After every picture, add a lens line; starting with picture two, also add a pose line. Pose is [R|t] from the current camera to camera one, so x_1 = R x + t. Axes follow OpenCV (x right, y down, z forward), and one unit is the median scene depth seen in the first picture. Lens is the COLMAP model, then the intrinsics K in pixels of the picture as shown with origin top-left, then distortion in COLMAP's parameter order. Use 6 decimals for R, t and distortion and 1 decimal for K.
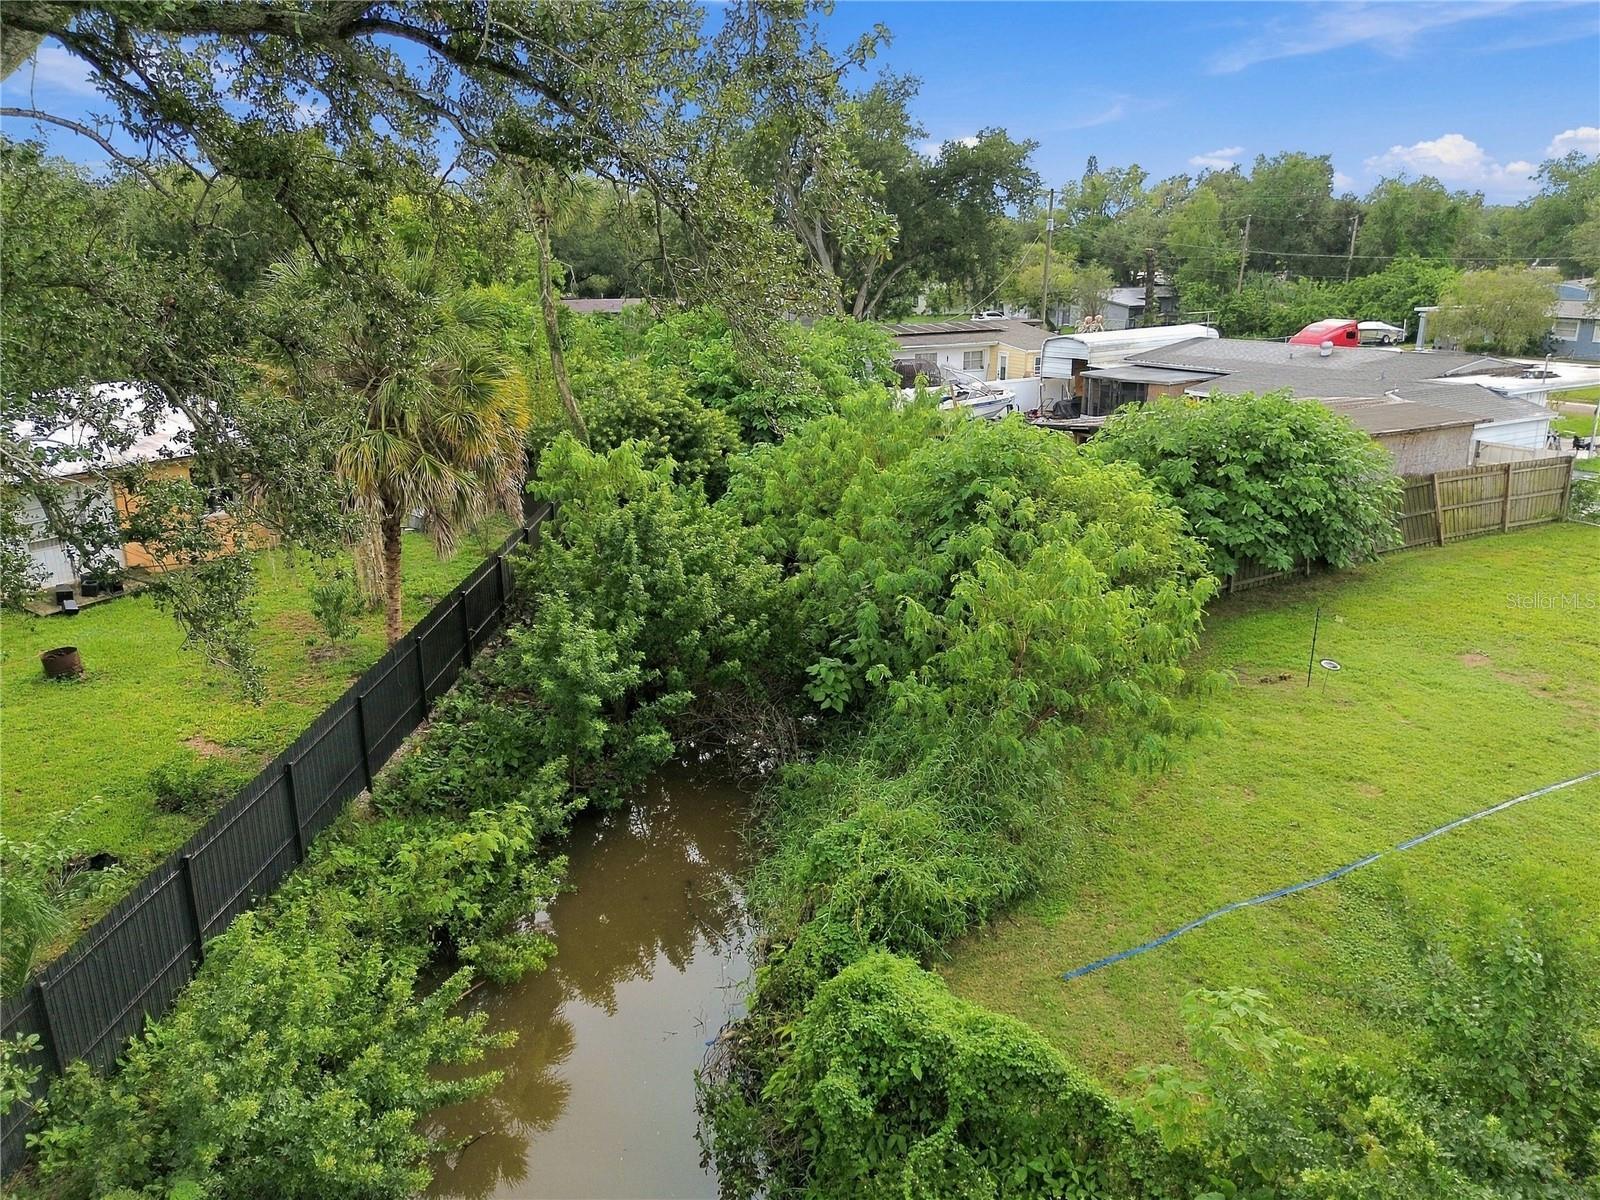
lens RADIAL K [[1133.4, 0, 804.4], [0, 1133.4, 602.4], [0, 0, 1]] dist [0.065271, -0.059122]
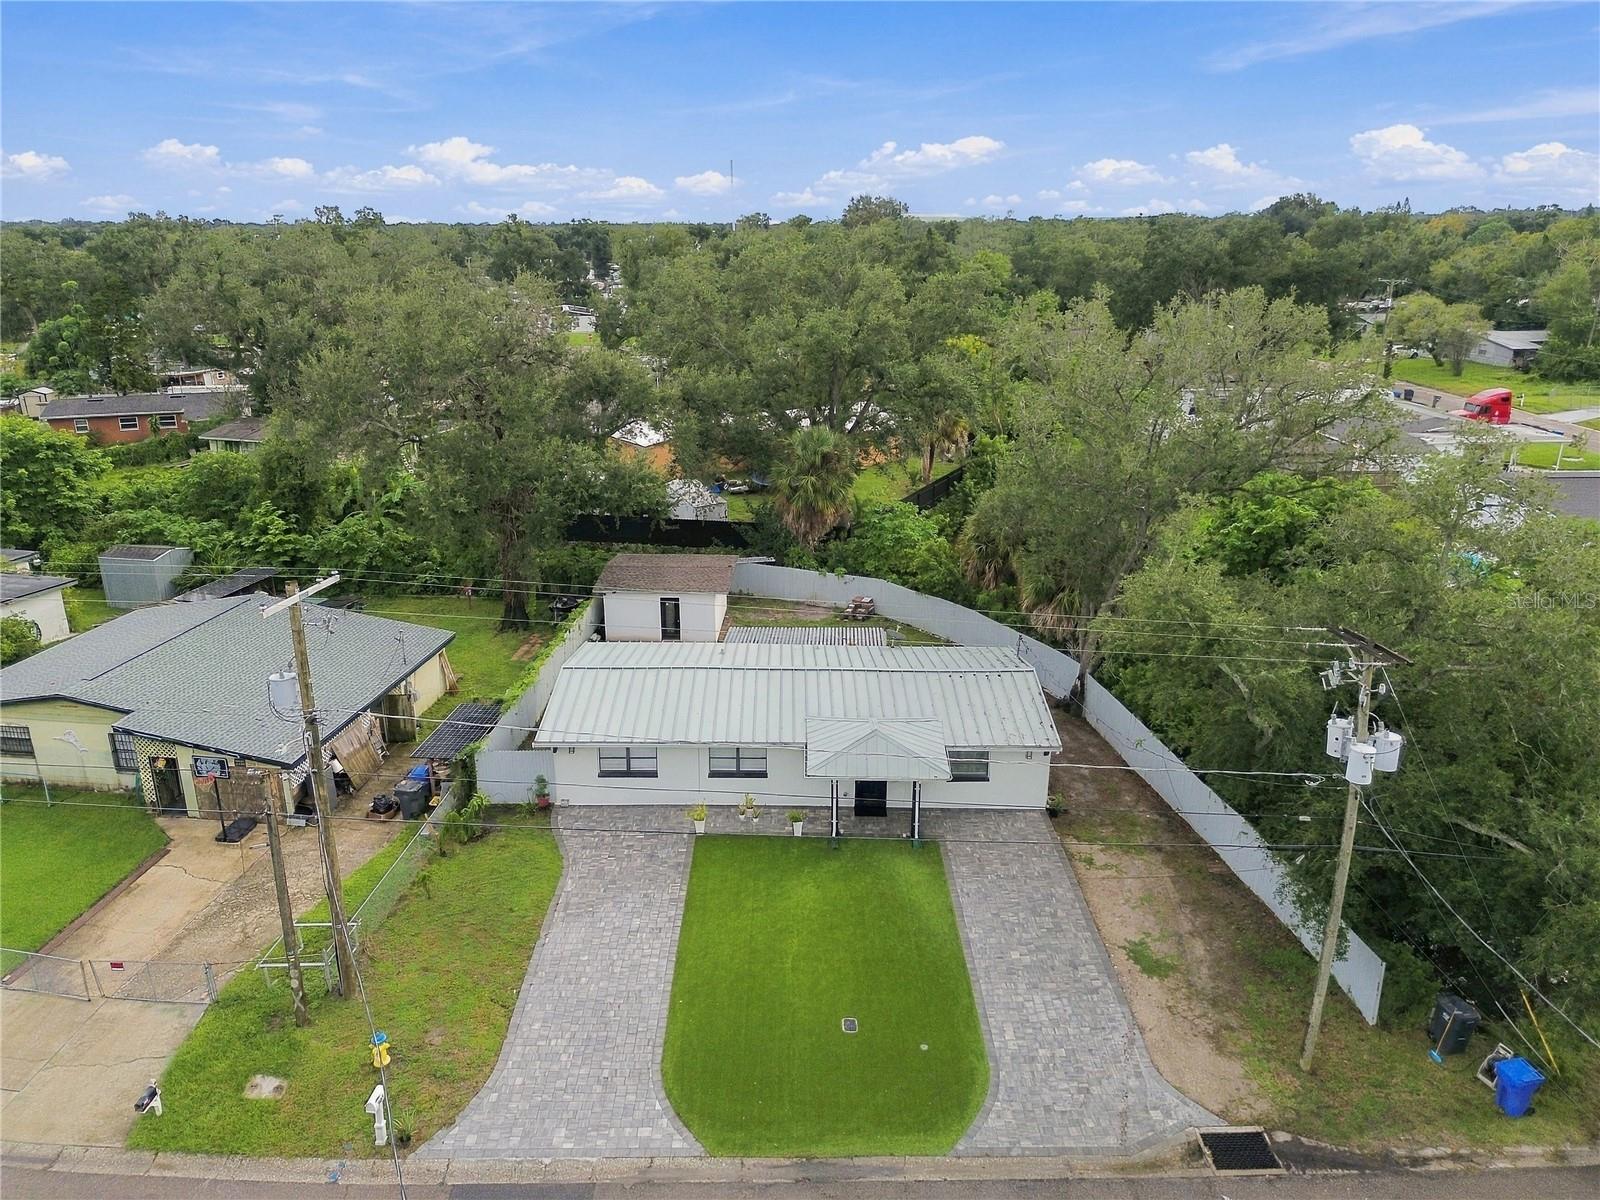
lens RADIAL K [[1133.4, 0, 804.4], [0, 1133.4, 602.4], [0, 0, 1]] dist [0.065271, -0.059122]
pose [[0.886543, 0.141223, -0.440564, 0.987680], [-0.129475, 0.989955, 0.056789, 0.258500], [0.444159, 0.006696, 0.895923, -2.551465]]
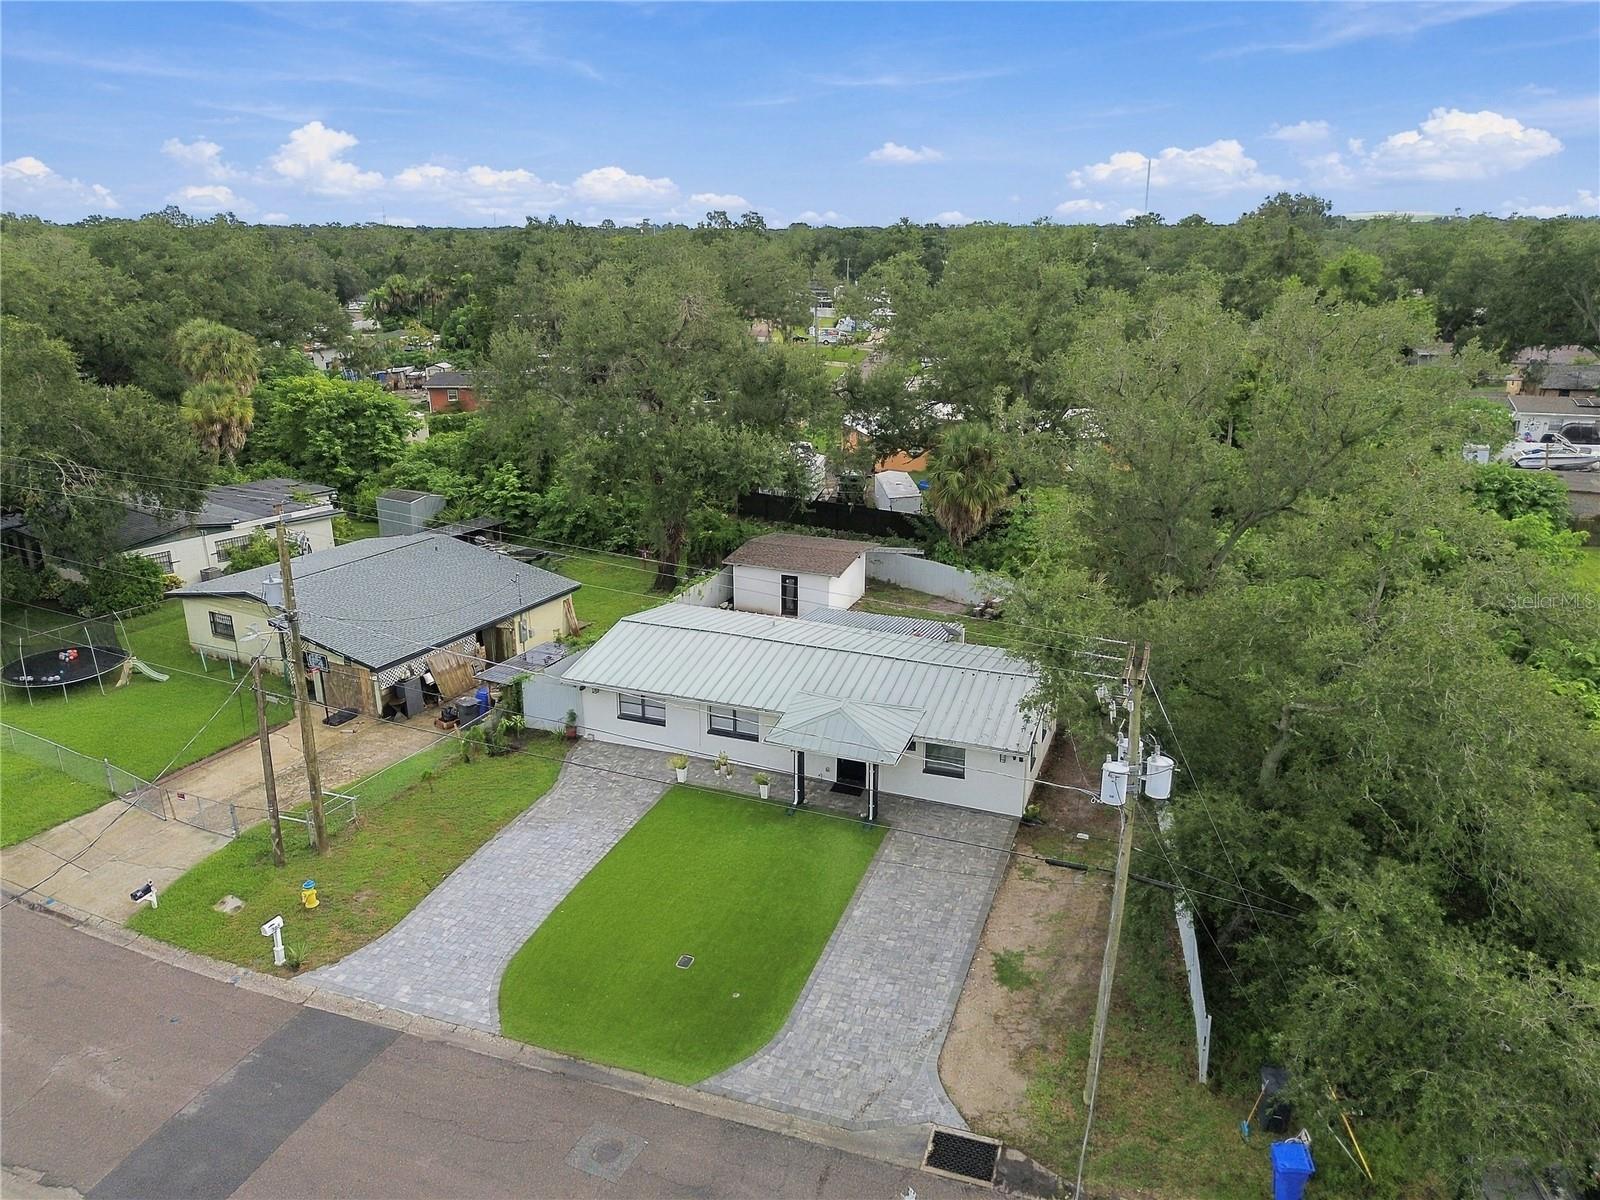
lens RADIAL K [[1133.4, 0, 804.4], [0, 1133.4, 602.4], [0, 0, 1]] dist [0.065271, -0.059122]
pose [[0.670100, 0.228028, -0.706378, 1.514888], [-0.211287, 0.970873, 0.112975, 0.185782], [0.711564, 0.073544, 0.698761, -2.263925]]
